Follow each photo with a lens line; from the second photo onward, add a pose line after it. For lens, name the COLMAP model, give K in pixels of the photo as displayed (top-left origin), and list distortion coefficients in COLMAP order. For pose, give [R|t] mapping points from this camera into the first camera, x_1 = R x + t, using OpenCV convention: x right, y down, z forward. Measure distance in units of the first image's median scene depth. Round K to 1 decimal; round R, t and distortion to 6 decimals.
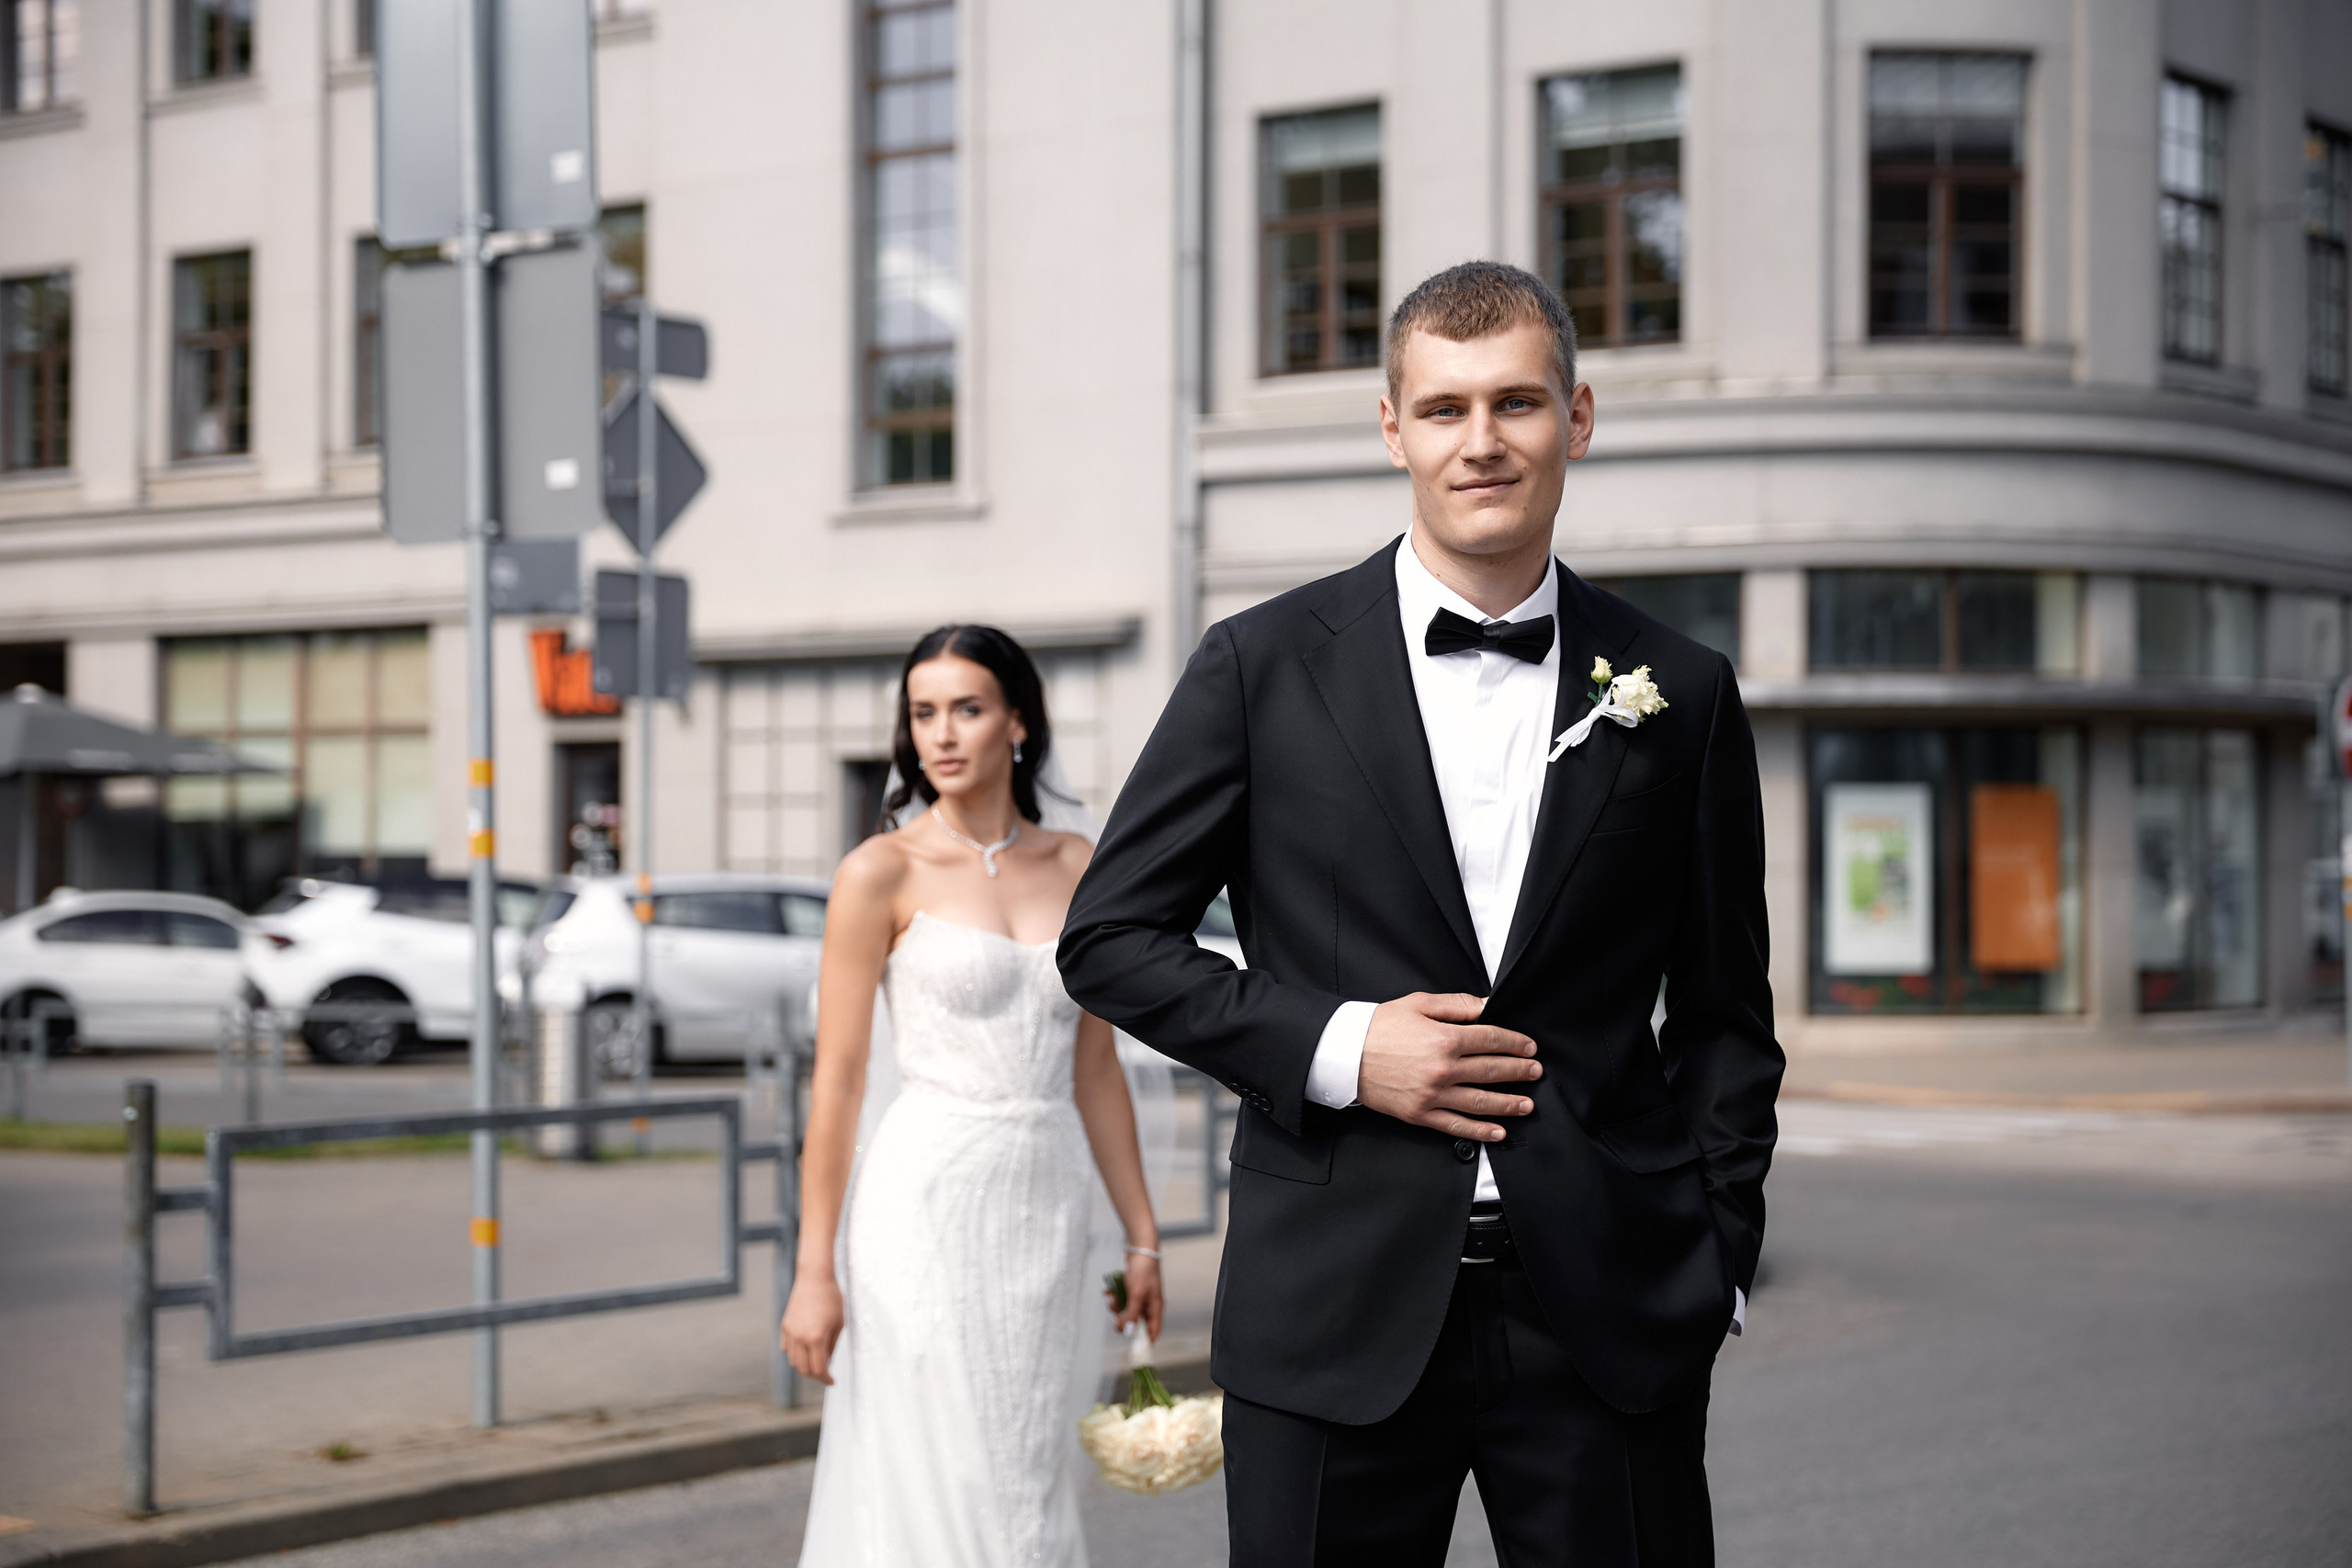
lens RADIAL K [[4096.0, 0, 1178.9], [0, 4096.0, 772.1], [0, 0, 1]] dist [0.173344, 0.000000]
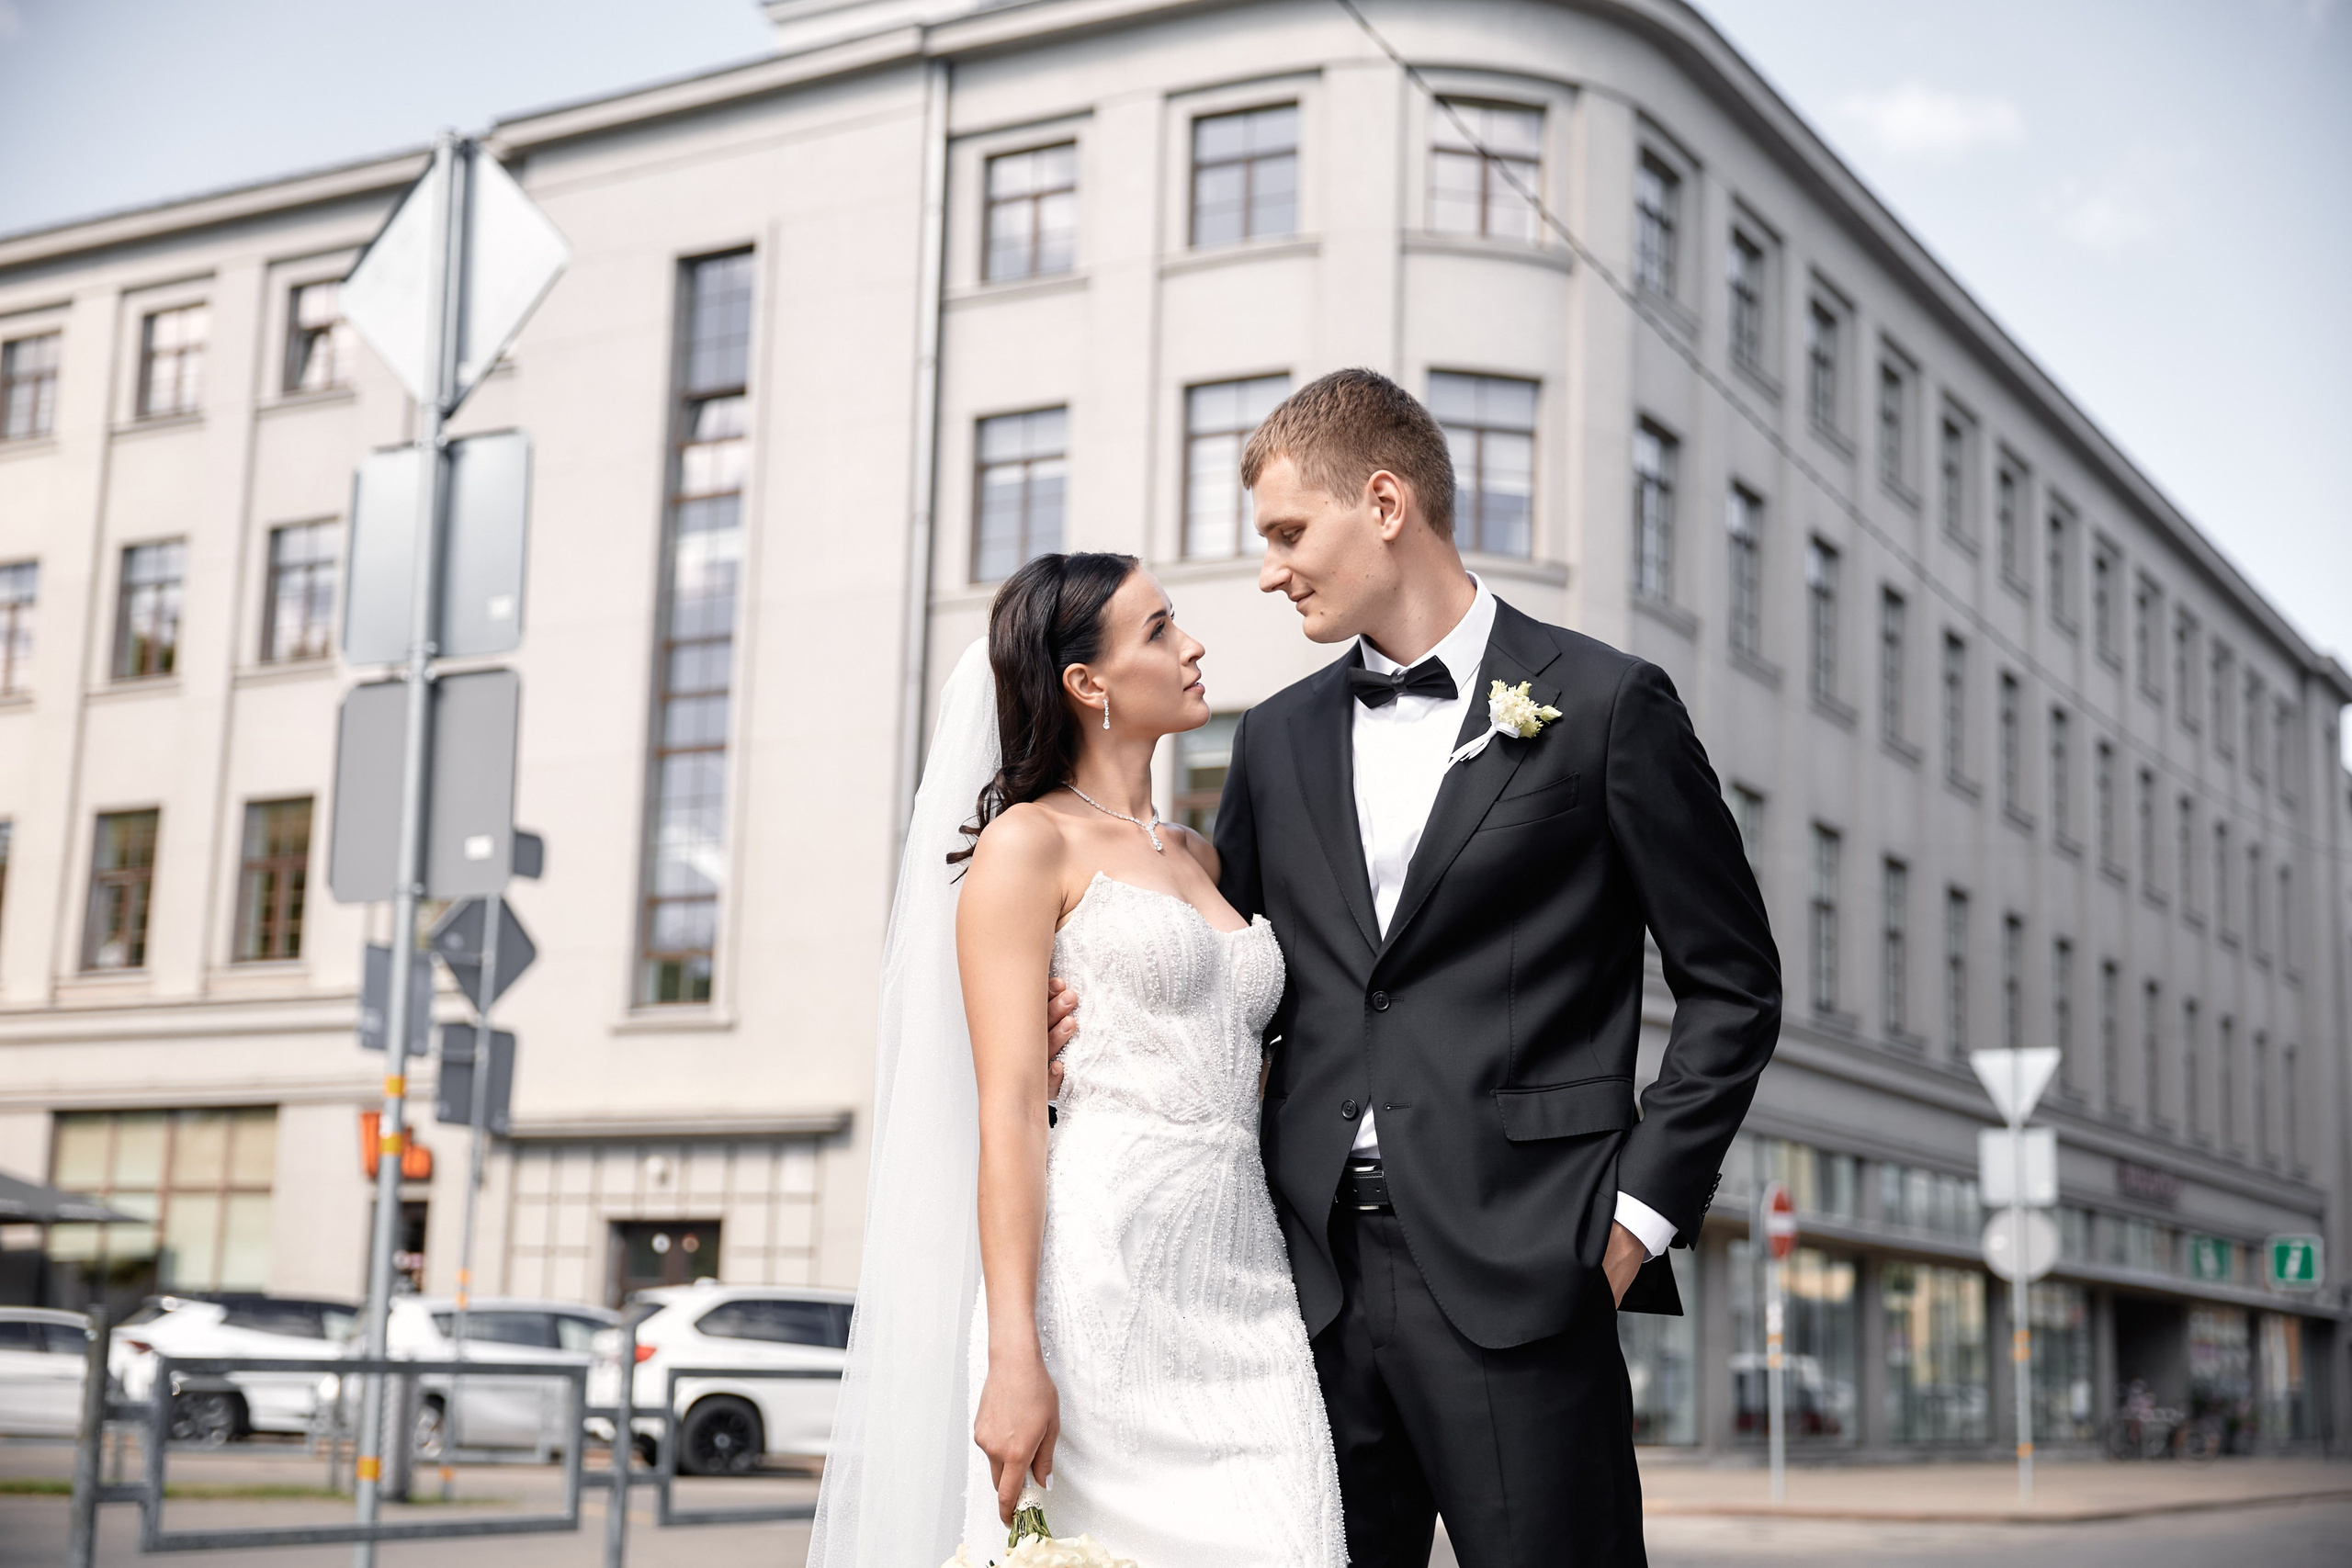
lens RADIAL K [[3143.4, 0, 1163.8], [0, 3143.4, 808.5], [0, 0, 1]] dist [0.092188, 0.000000]
pose [[0.994536, 0.047104, 0.093164, -0.009087], [-0.032557, 0.987857, -0.151917, 0.015205], [-0.099189, 0.148054, 0.983993, 0.009223]]
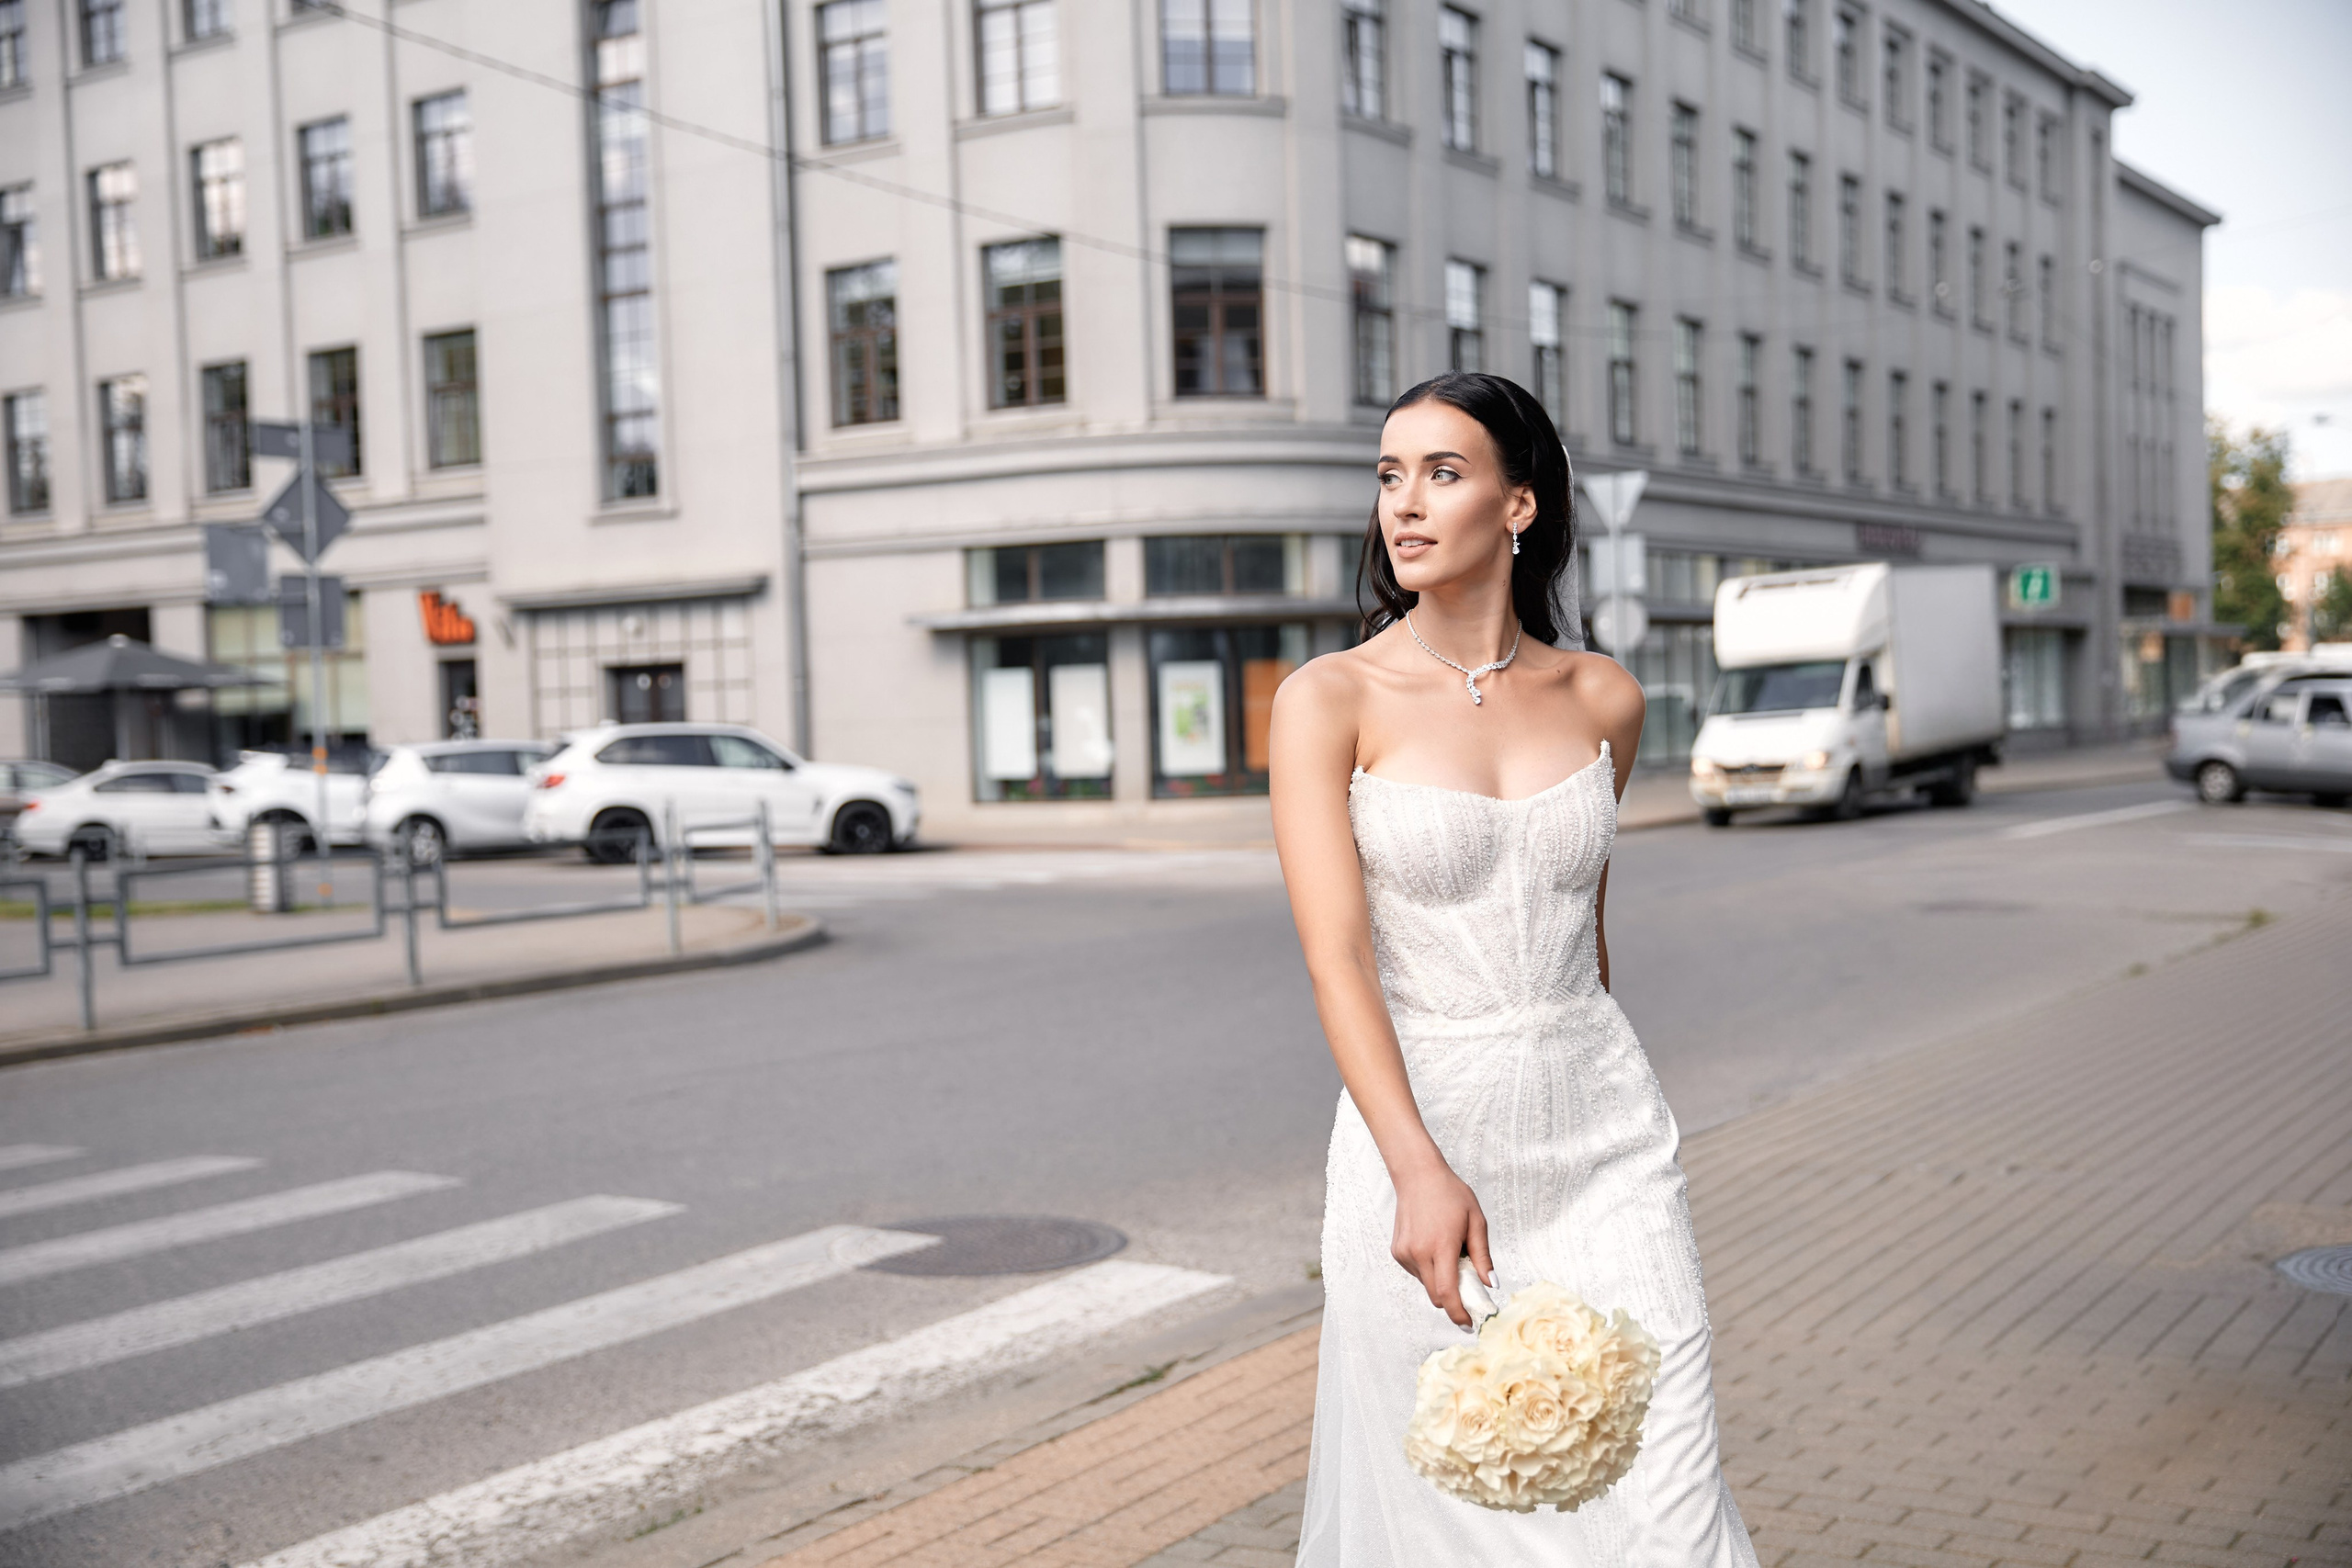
lens RADIAL K [[2653.8, 0, 1180.6], [0, 2653.8, 789.2], [0, 0, 1]] dist [0.056756, 0.000000]
pose [[0.998333, -0.036679, 0.044559, 0.108727], [0.034236, 0.997932, 0.054395, -0.004208], [-0.046462, -0.052779, 0.997525, -0.087545]]
